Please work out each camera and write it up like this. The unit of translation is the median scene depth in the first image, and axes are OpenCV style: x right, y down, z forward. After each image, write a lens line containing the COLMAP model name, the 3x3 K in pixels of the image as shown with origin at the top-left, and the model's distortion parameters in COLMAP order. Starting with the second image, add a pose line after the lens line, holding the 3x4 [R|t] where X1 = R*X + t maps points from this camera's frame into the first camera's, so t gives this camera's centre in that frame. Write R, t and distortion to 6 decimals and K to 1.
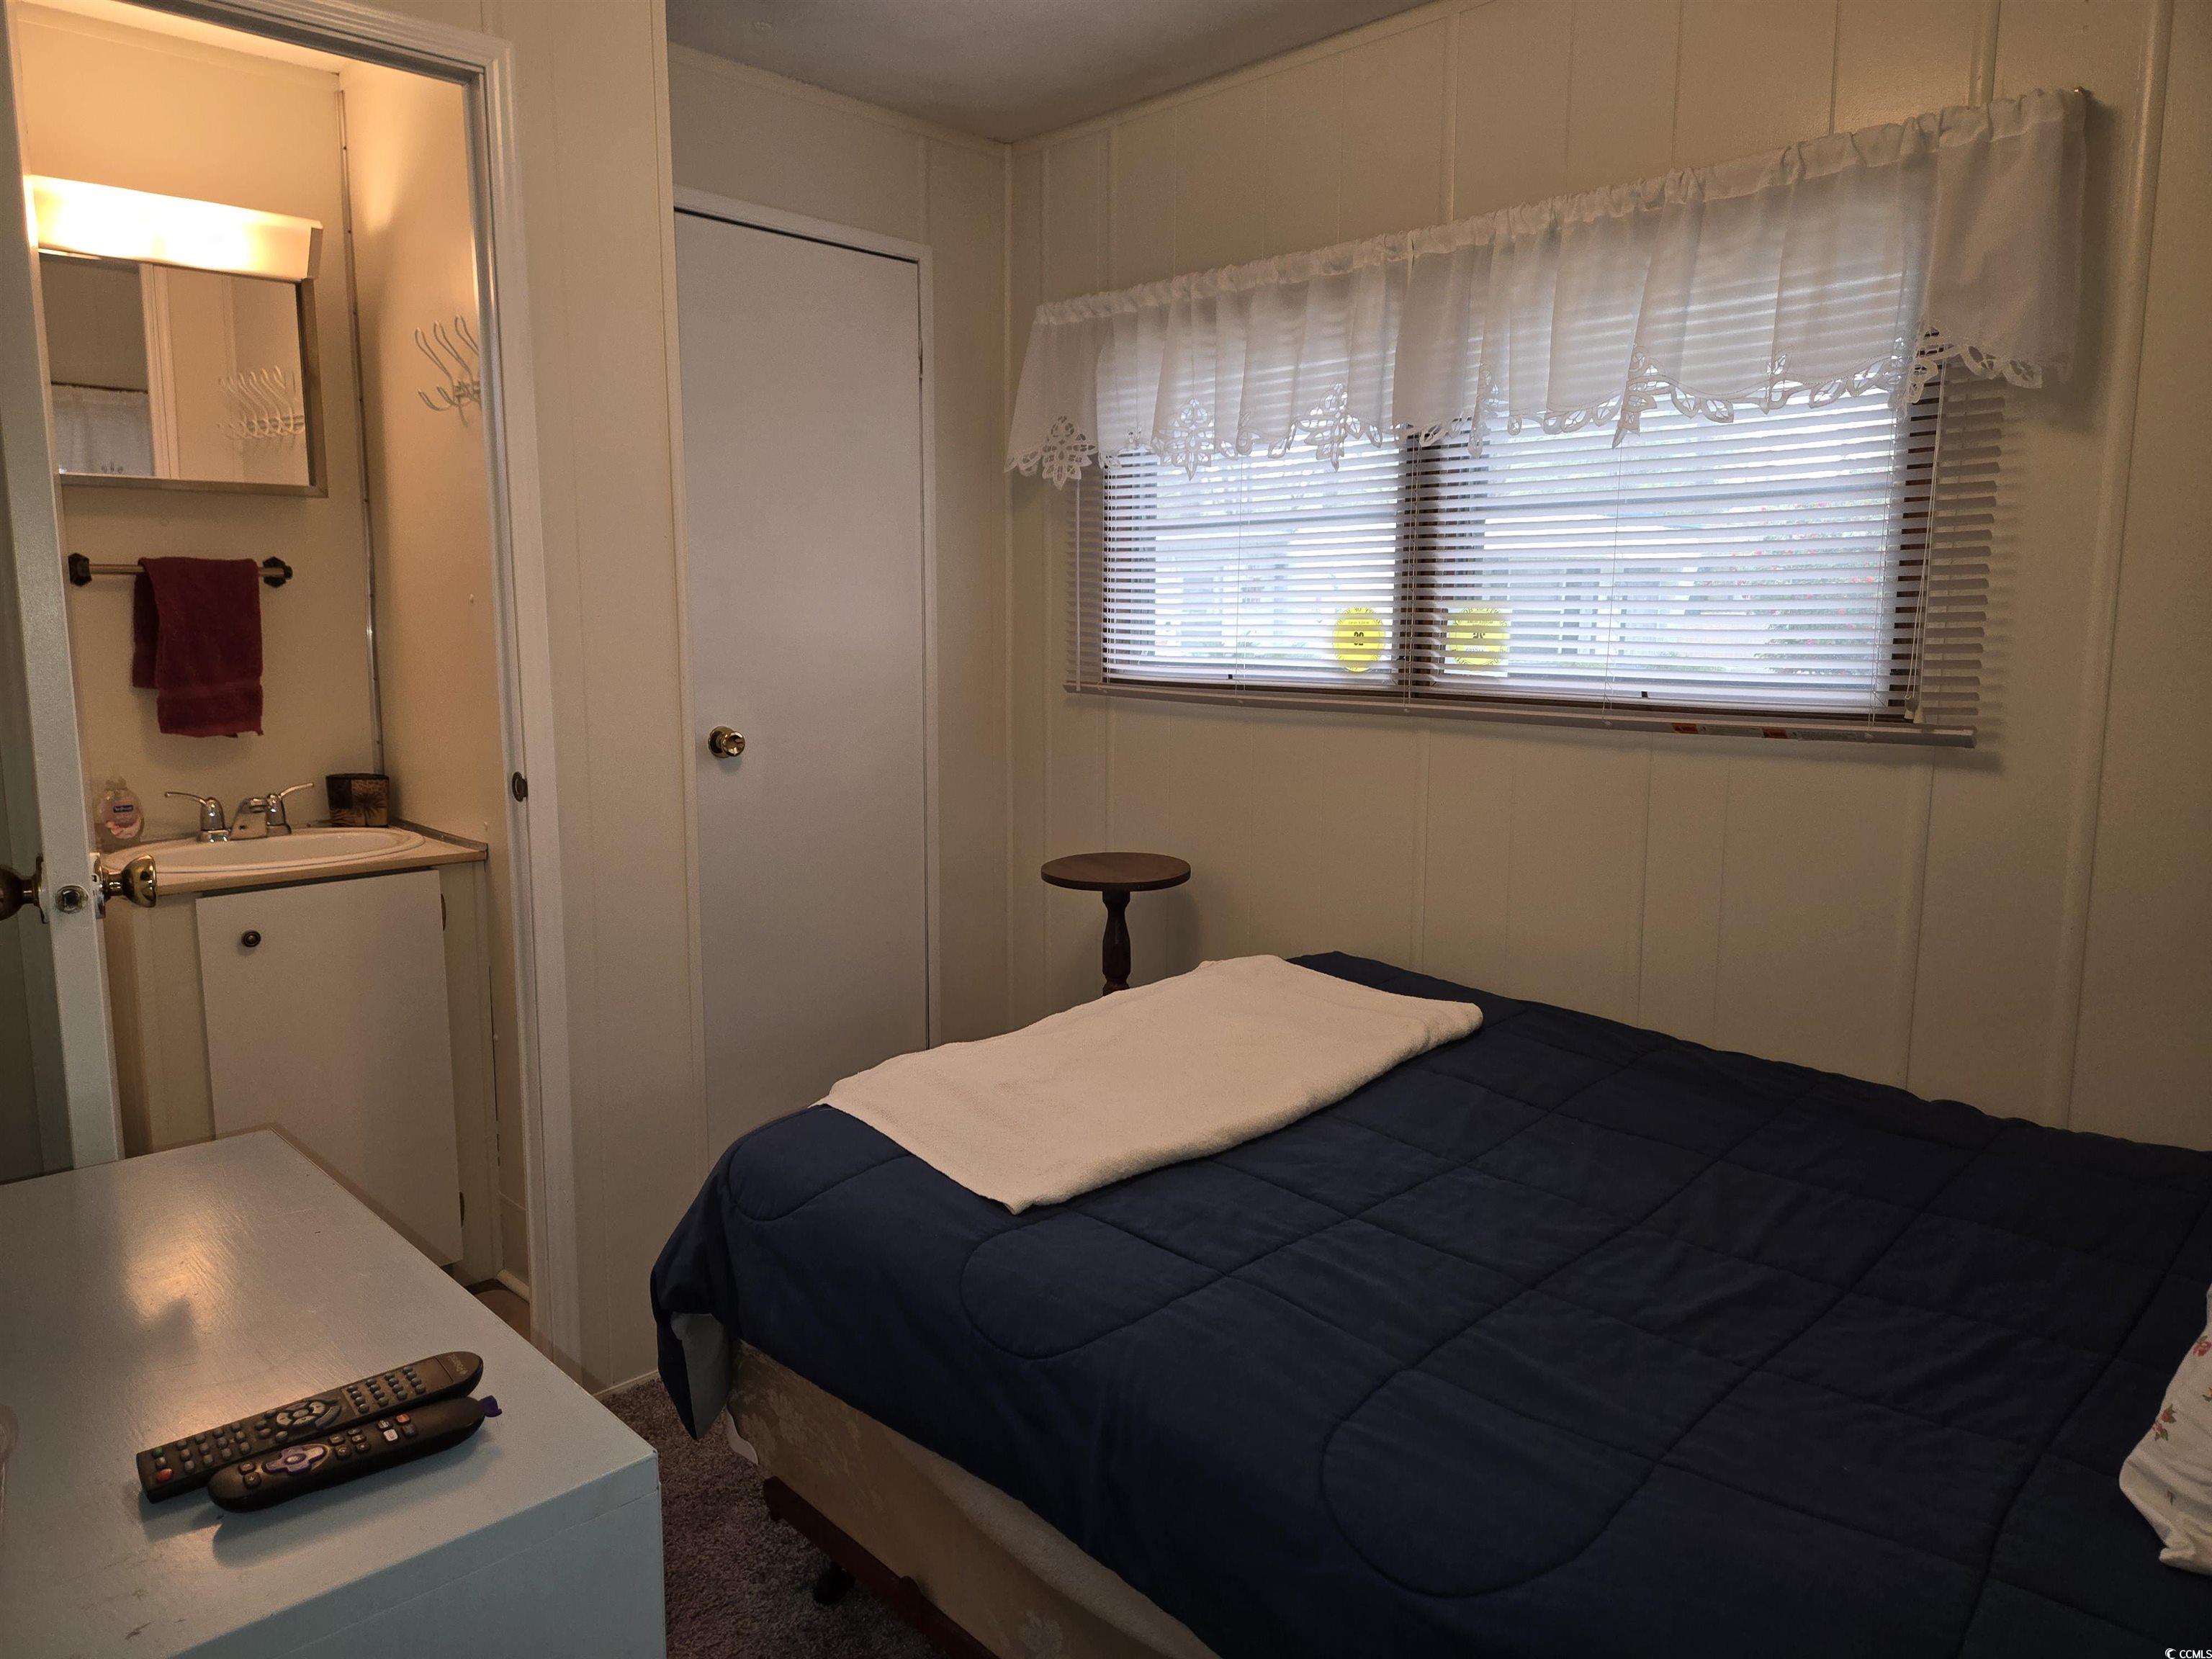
lens RADIAL K [[1503.0, 0, 1106.0], [0, 1503.0, 829.5], [0, 0, 1]] dist [0.023716, 0.001192]
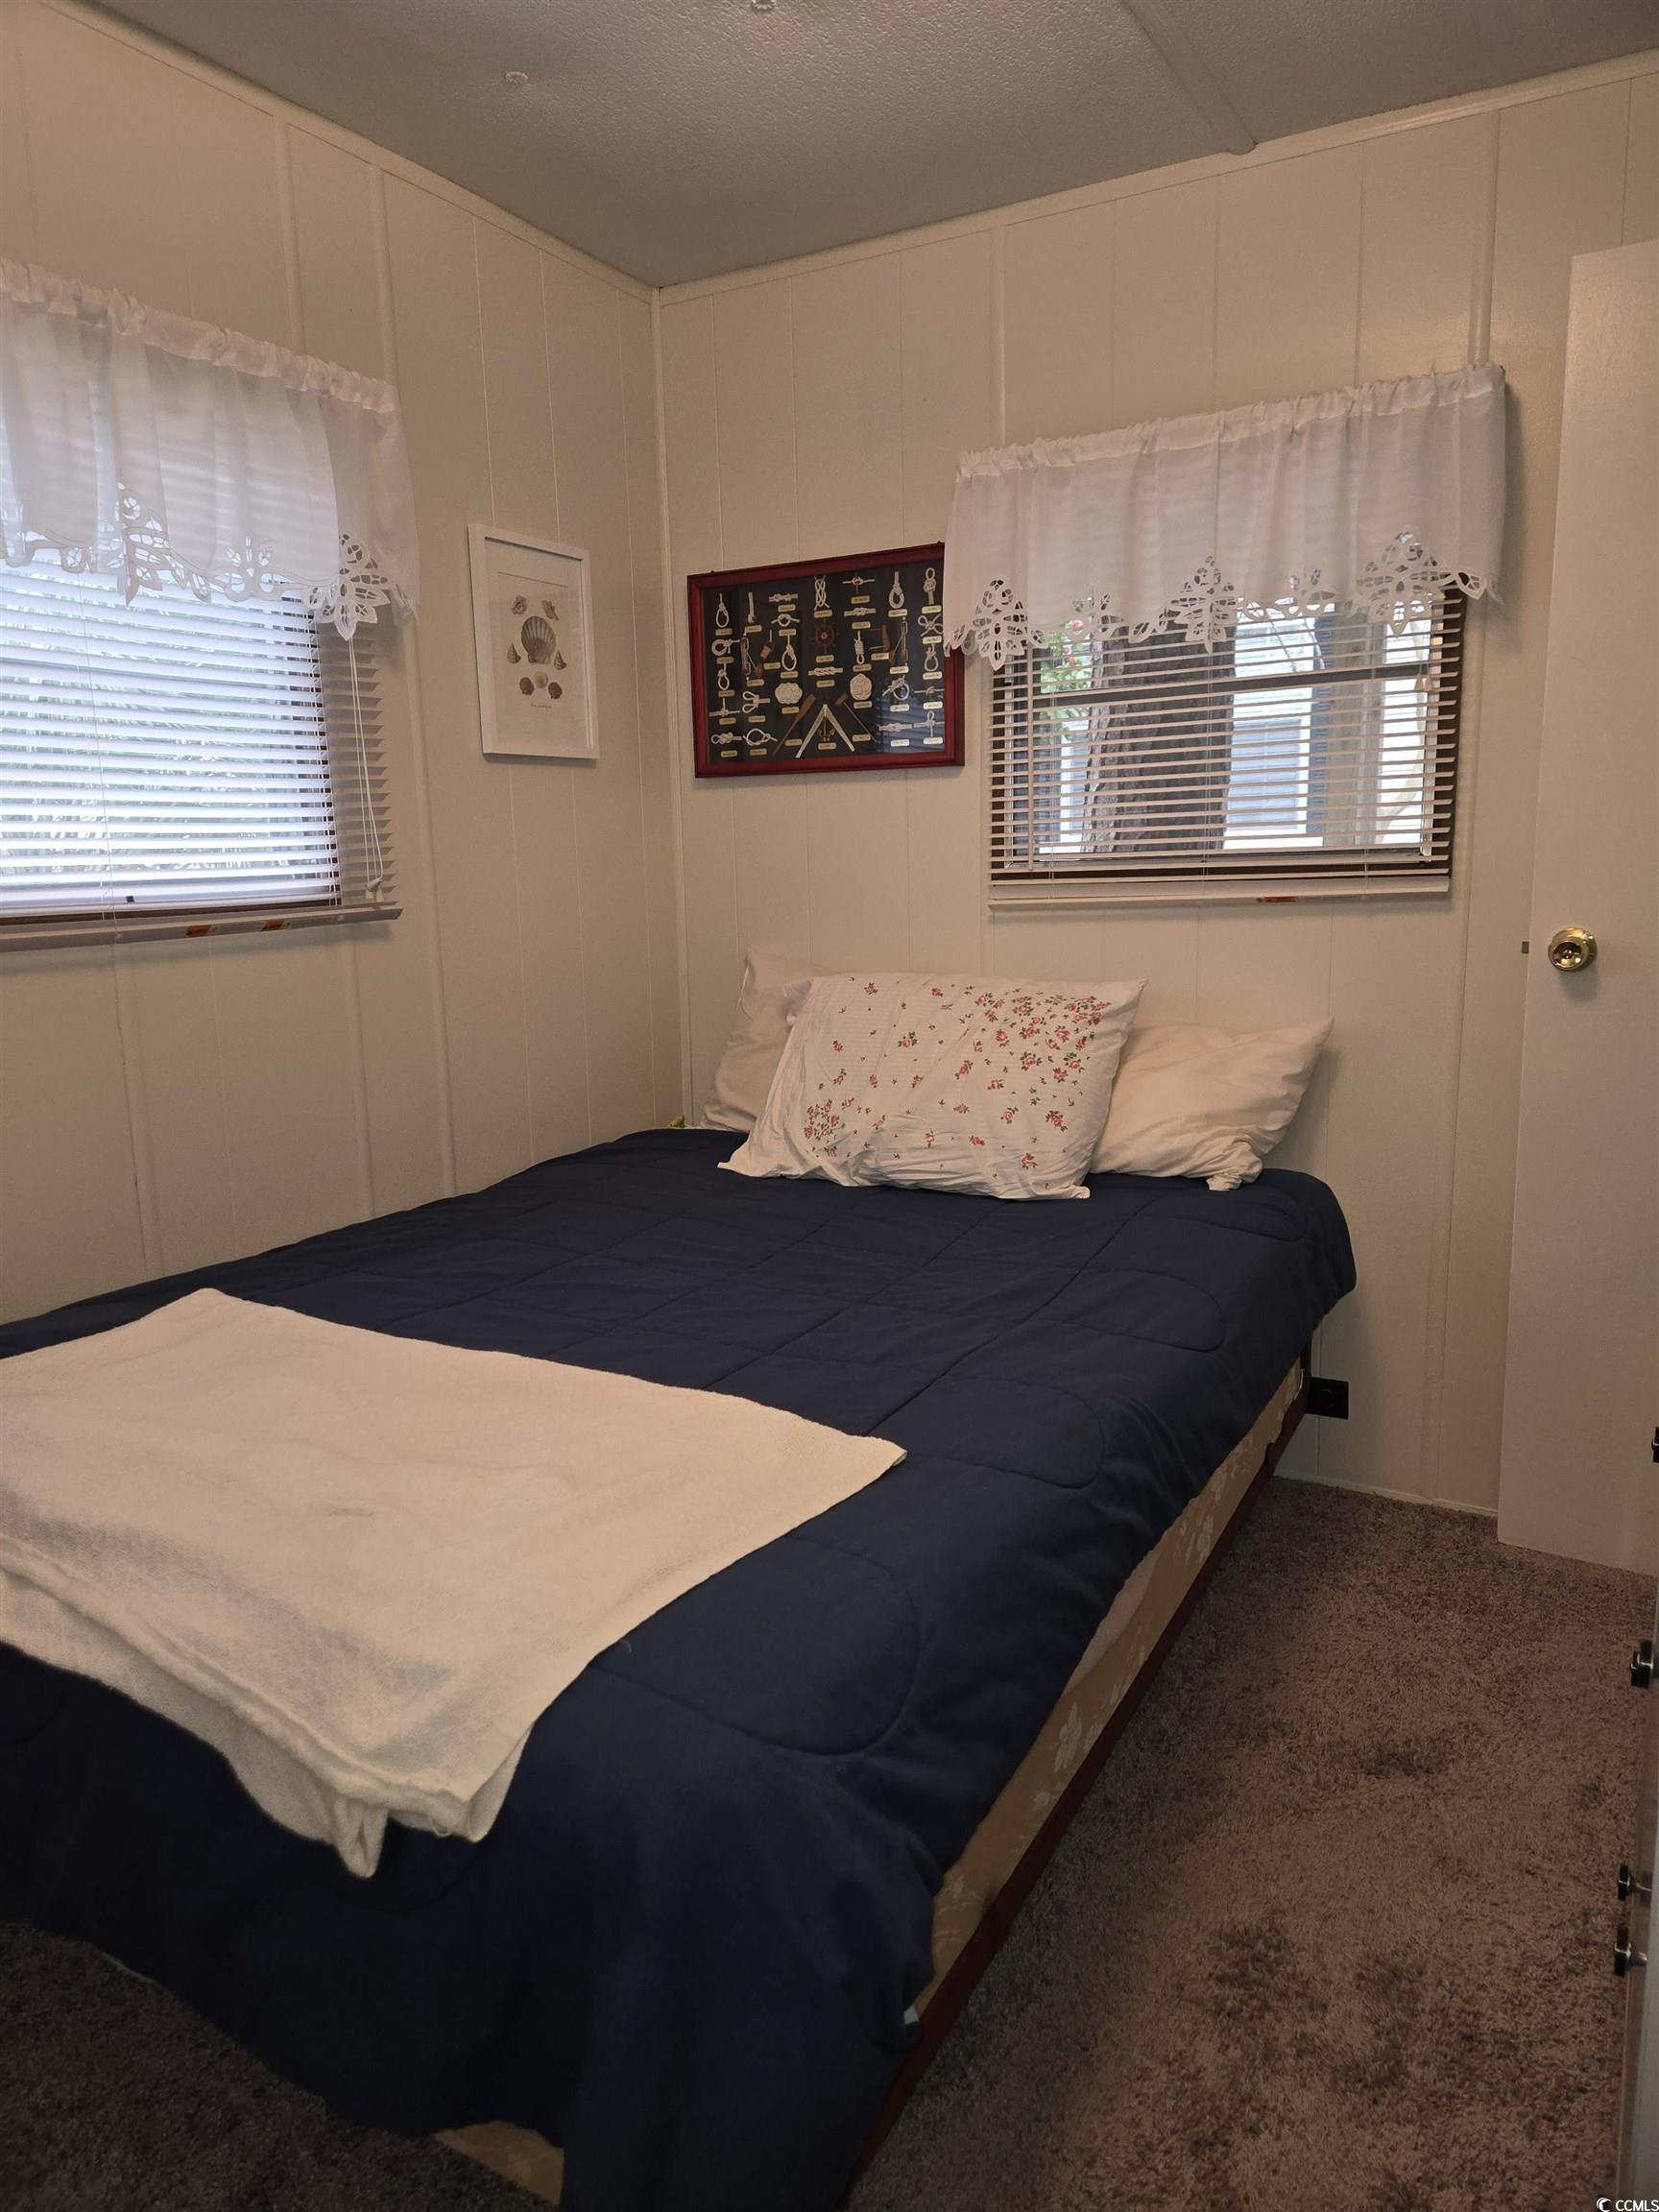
lens RADIAL K [[1503.0, 0, 829.5], [0, 1503.0, 1106.0], [0, 0, 1]] dist [0.023716, 0.001192]
pose [[-0.319563, -0.169180, 0.932340, -0.642637], [0.141147, 0.964456, 0.223387, -0.118846], [-0.936994, 0.202983, -0.284325, 0.944626]]
